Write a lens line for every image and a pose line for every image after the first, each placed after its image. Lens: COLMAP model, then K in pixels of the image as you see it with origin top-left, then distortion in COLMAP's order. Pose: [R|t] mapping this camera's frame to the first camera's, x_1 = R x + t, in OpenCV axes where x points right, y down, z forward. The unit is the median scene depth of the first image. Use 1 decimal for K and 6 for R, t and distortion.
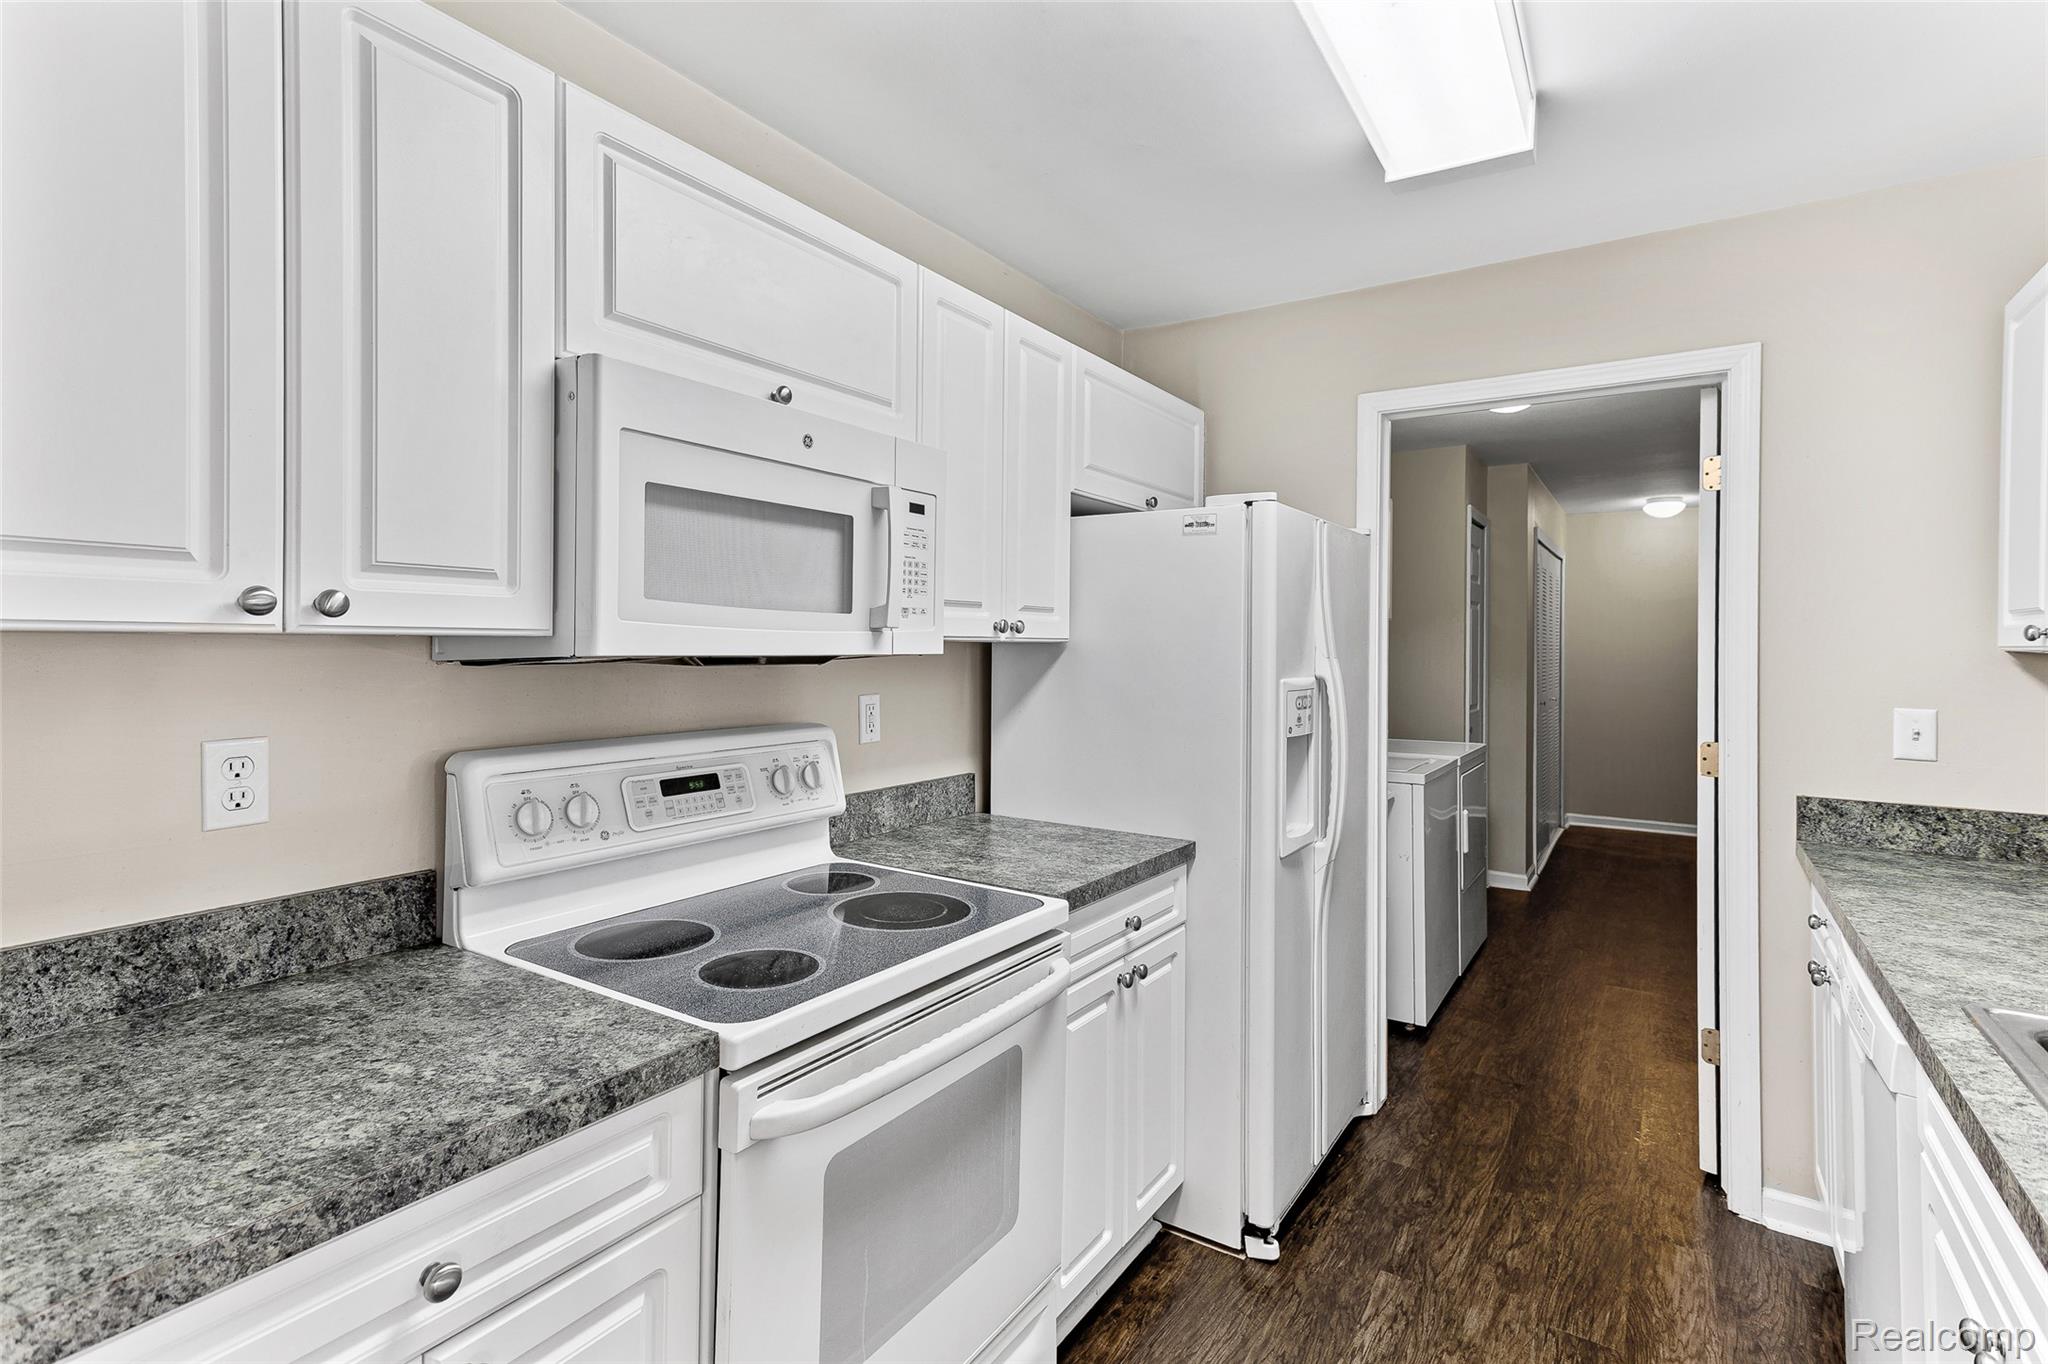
lens RADIAL K [[983.1, 0, 1023.8], [0, 983.1, 645.8], [0, 0, 1]] dist [0.018864, 0.005697]
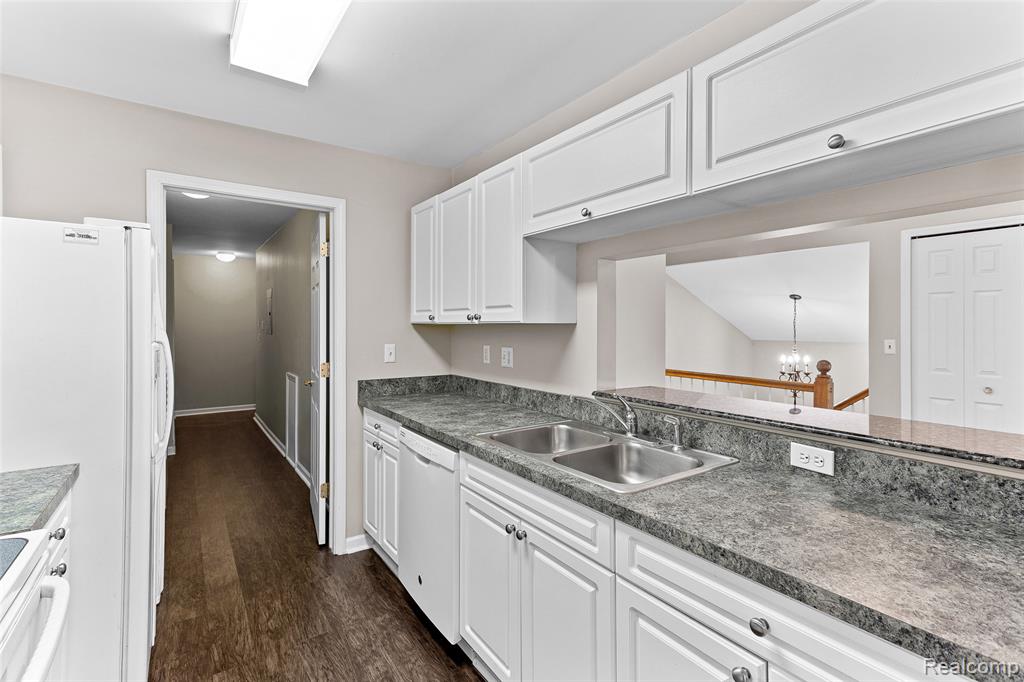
lens RADIAL K [[482.5, 0, 505.5], [0, 482.5, 326.4], [0, 0, 1]] dist [0.026032, 0.000532]
pose [[0.386957, -0.010009, 0.922044, -0.259985], [0.002806, 0.999949, 0.009677, 0.000121], [-0.922094, -0.001157, 0.386965, 0.193555]]
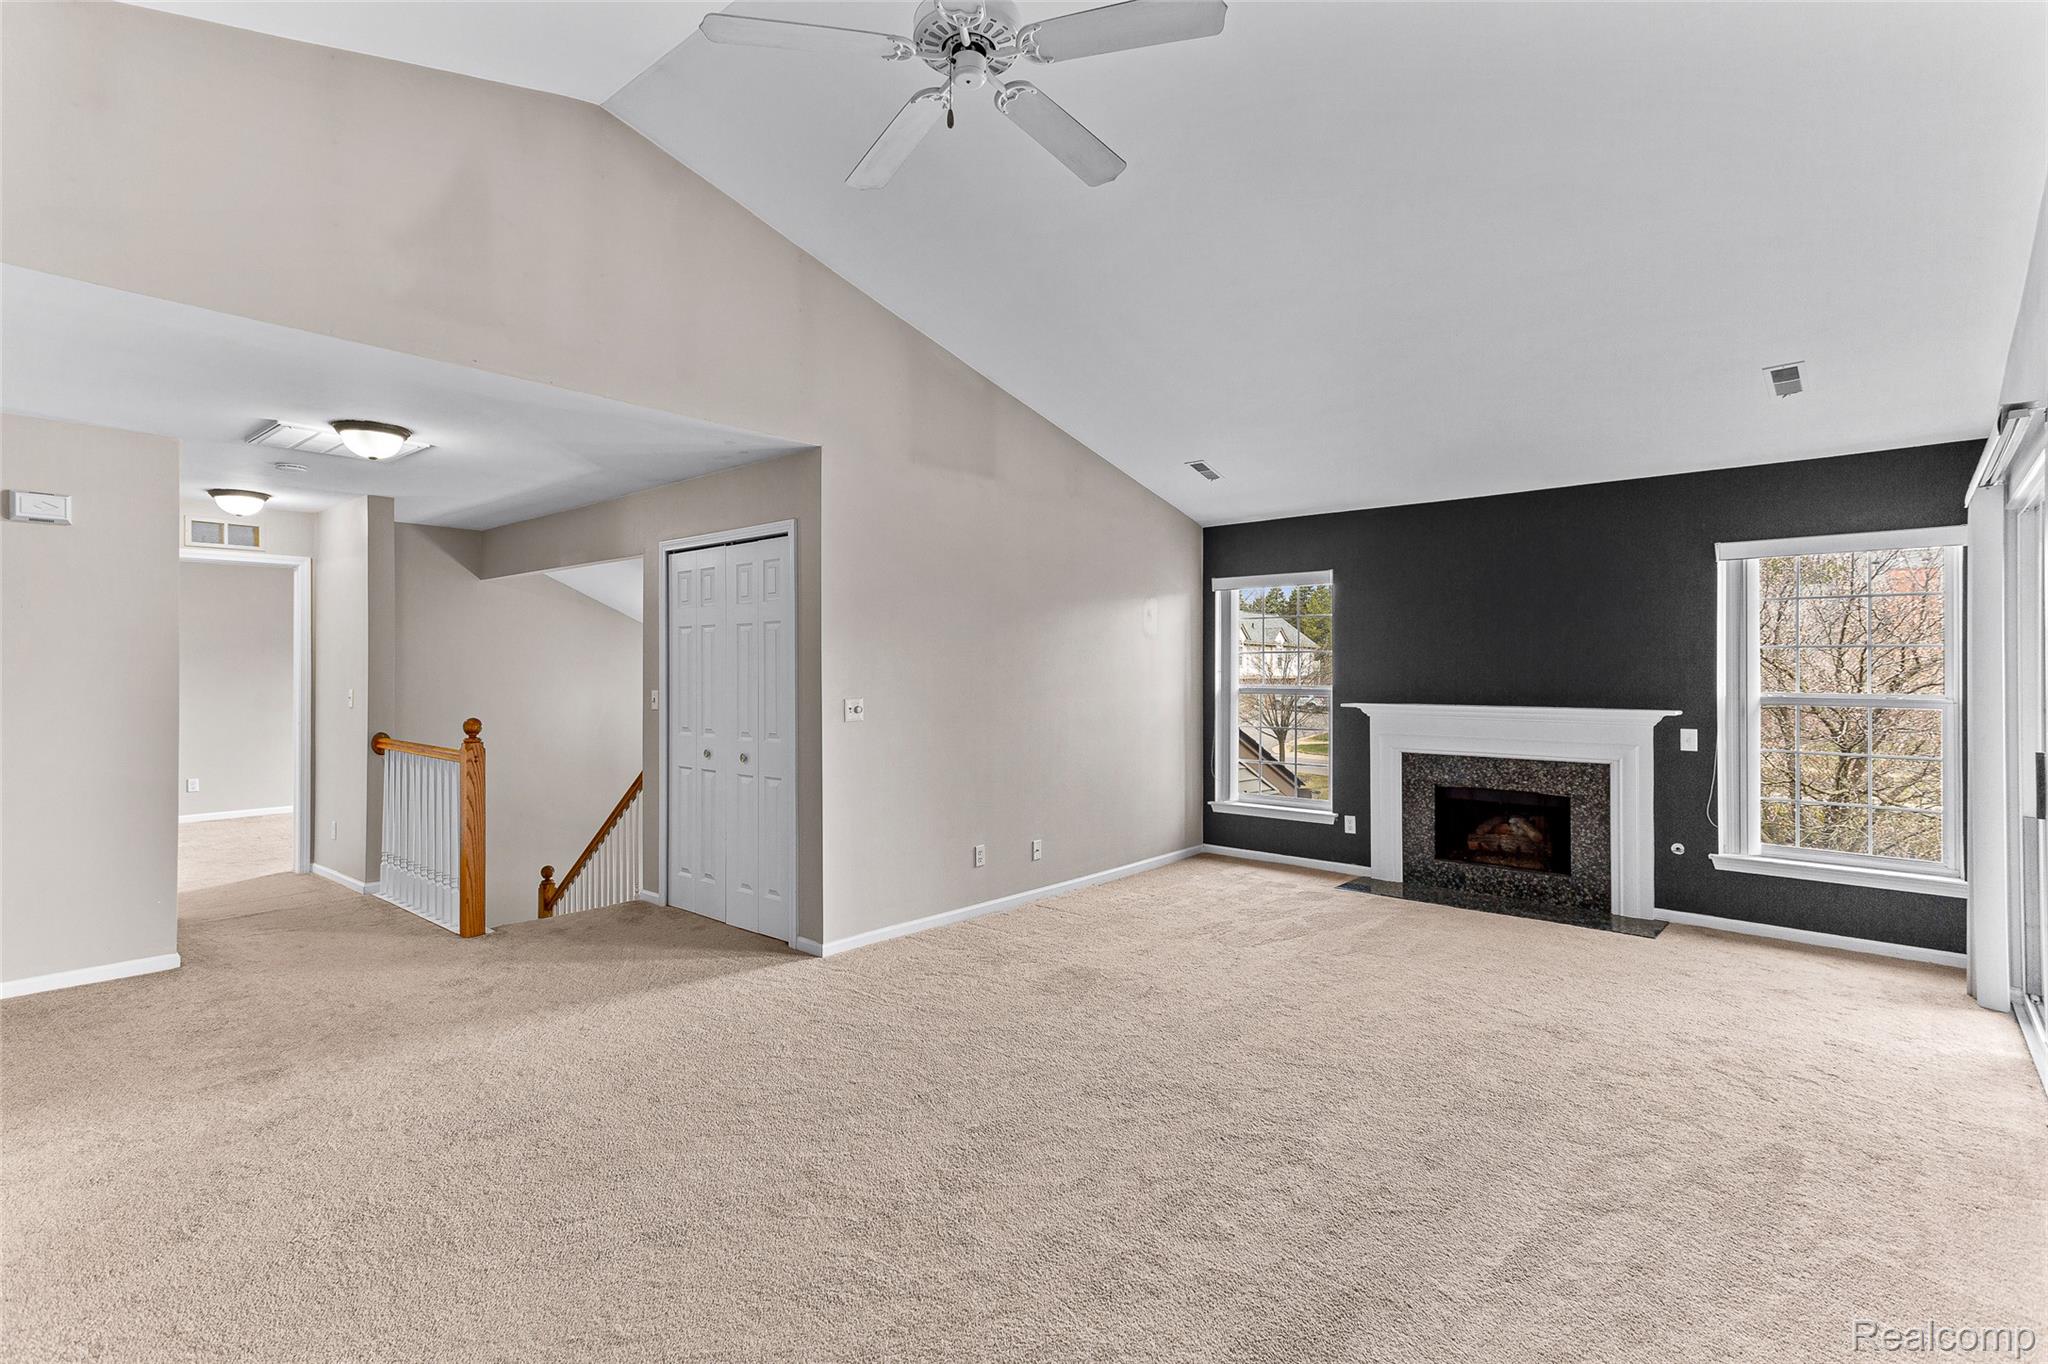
lens RADIAL K [[968.2, 0, 1016.6], [0, 968.2, 665.3], [0, 0, 1]] dist [0.026532, 0.000250]
pose [[0.154643, -0.002142, 0.987968, -0.493320], [0.002466, 0.999995, 0.001782, 0.000928], [-0.987967, 0.002161, 0.154647, -1.869590]]
